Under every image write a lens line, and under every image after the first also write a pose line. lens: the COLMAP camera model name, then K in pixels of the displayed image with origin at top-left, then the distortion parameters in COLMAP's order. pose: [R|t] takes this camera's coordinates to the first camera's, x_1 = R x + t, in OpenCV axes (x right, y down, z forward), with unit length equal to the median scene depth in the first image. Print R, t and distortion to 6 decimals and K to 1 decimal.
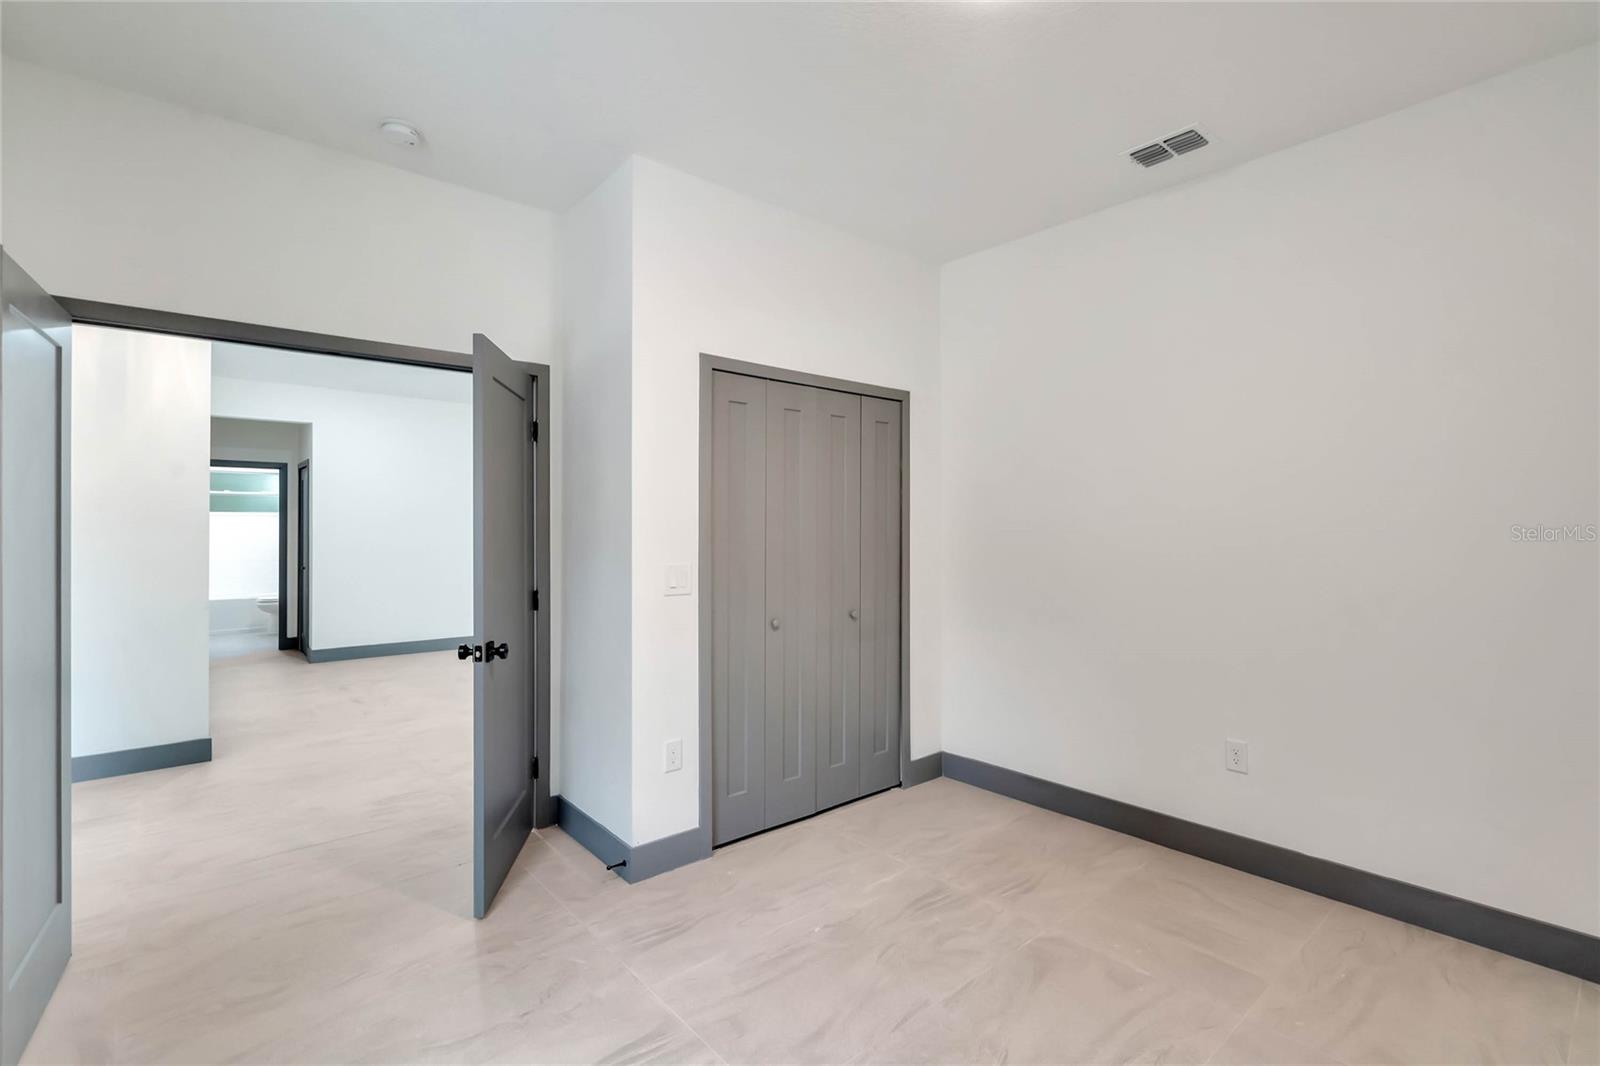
lens RADIAL K [[729.9, 0, 800.0], [0, 729.9, 533.0], [0, 0, 1]] dist [-0.001250, -0.000136]
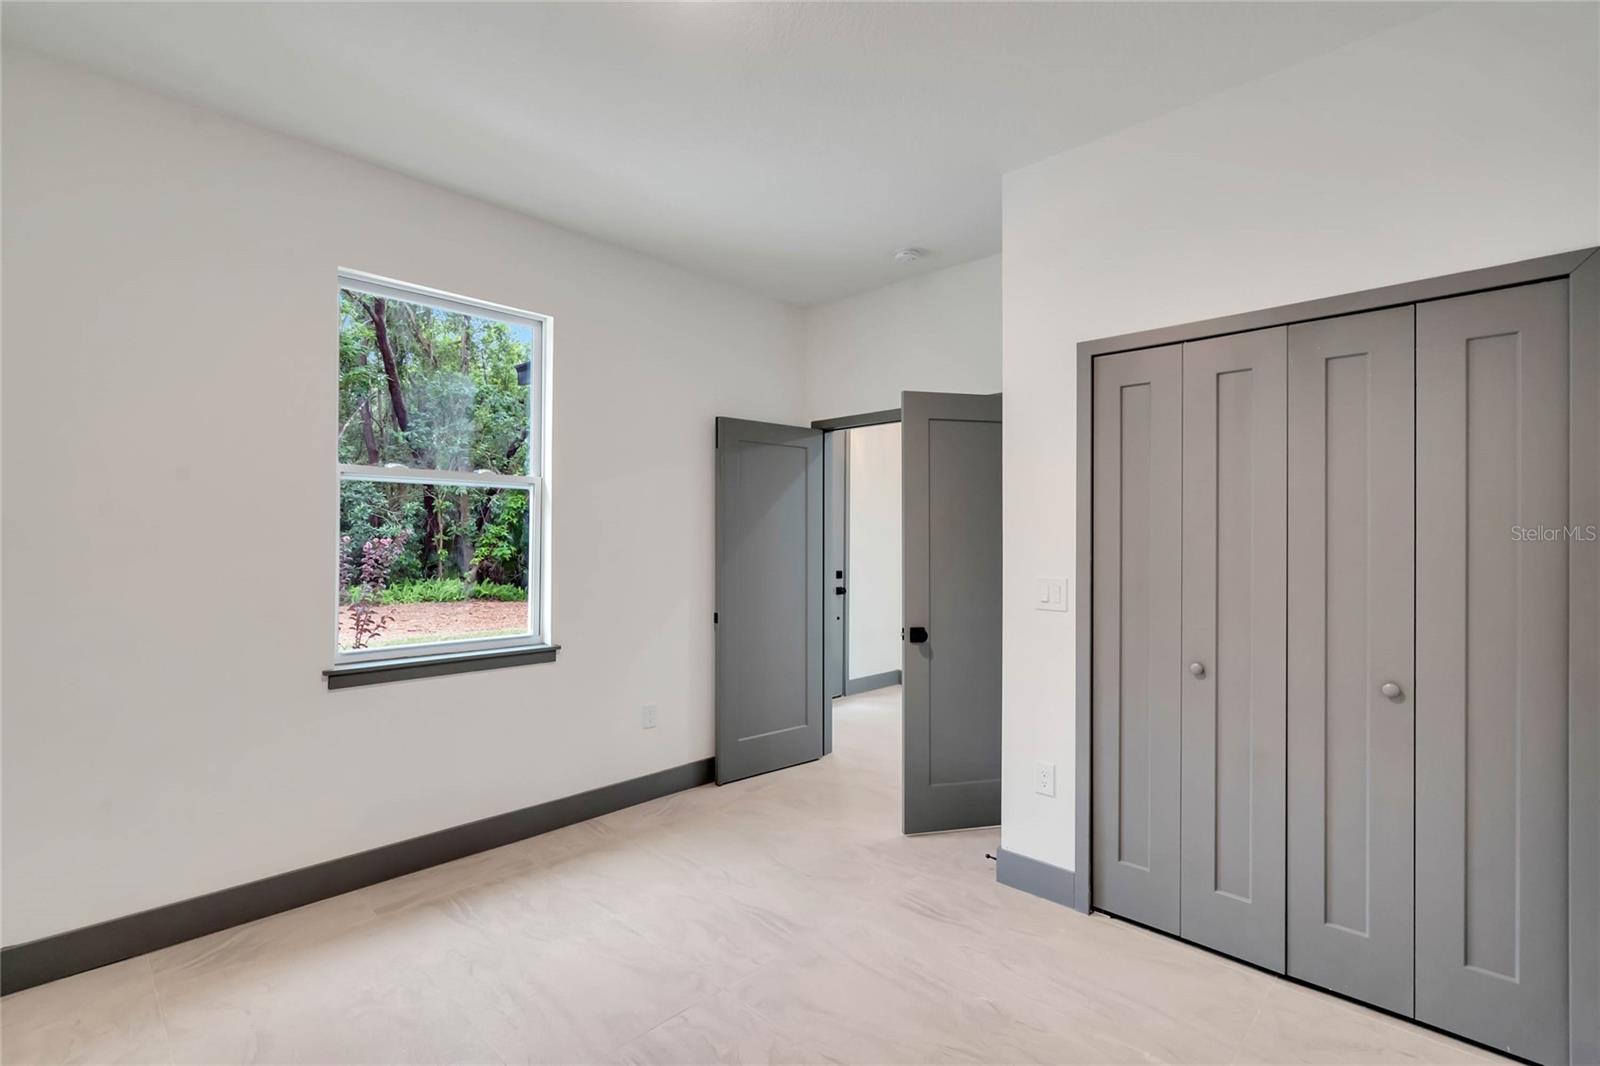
lens RADIAL K [[729.9, 0, 800.0], [0, 729.9, 533.0], [0, 0, 1]] dist [-0.001250, -0.000136]
pose [[0.092978, -0.004239, -0.995659, 0.813954], [-0.006944, 0.999964, -0.004906, -0.007352], [0.995644, 0.007370, 0.092946, 0.649949]]
